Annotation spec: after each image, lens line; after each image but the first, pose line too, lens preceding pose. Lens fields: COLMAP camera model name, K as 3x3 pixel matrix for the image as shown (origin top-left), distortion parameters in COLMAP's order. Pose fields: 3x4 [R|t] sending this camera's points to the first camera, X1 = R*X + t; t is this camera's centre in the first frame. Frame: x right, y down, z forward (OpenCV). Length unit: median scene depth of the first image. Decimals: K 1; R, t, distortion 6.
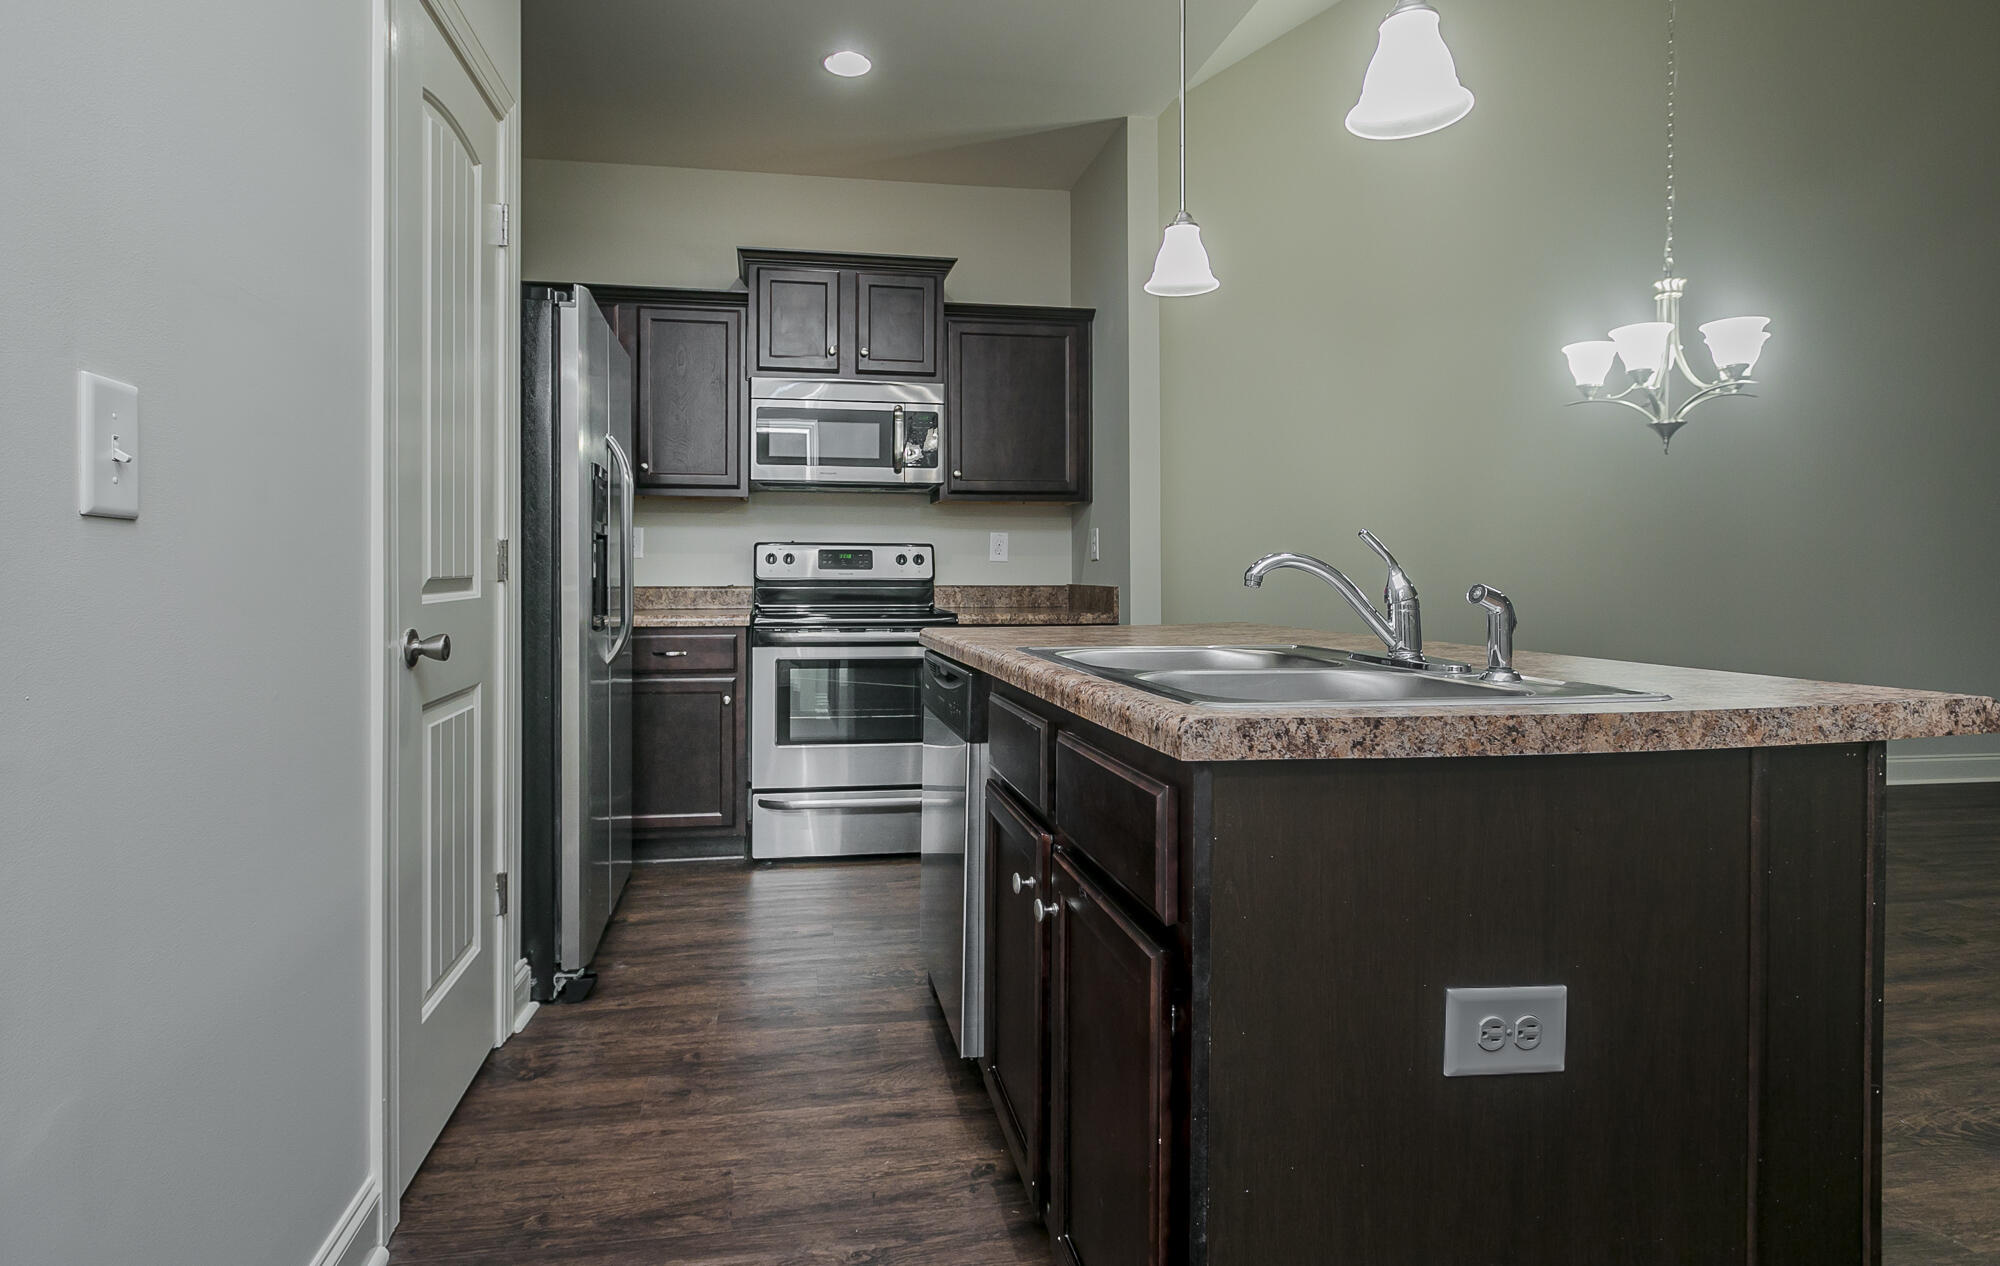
lens RADIAL K [[1034.3, 0, 939.8], [0, 1034.3, 581.8], [0, 0, 1]] dist [0.000362, 0.001134]
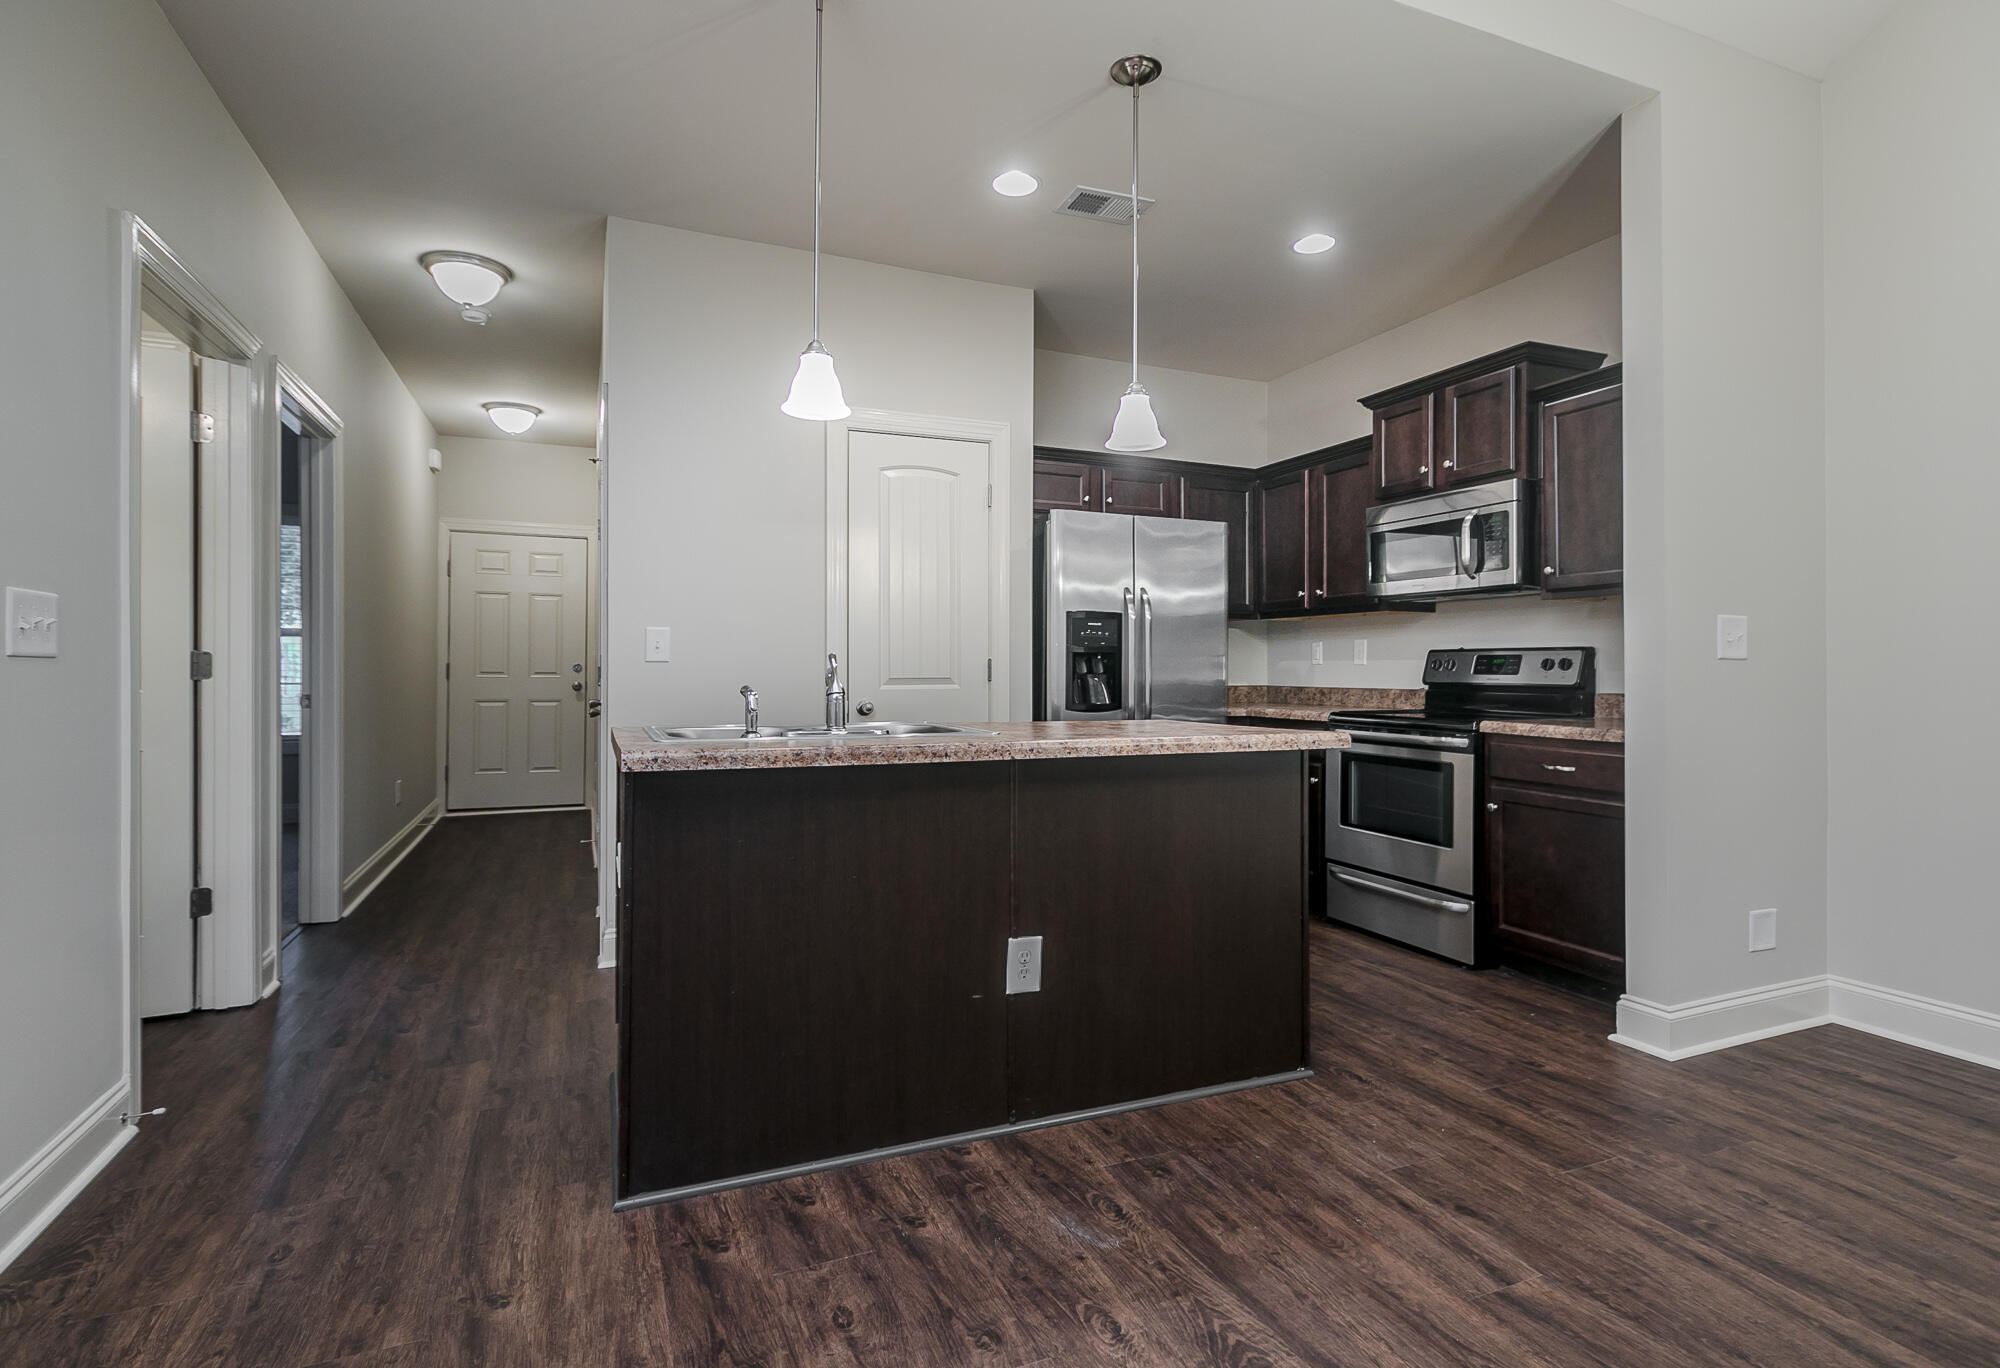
lens RADIAL K [[977.8, 0, 1000.1], [0, 977.8, 671.4], [0, 0, 1]] dist [0.000826, 0.000242]
pose [[0.236169, 0.000499, -0.971712, 0.830580], [-0.011362, 0.999933, -0.002248, -0.008826], [0.971645, 0.011571, 0.236159, 0.362765]]
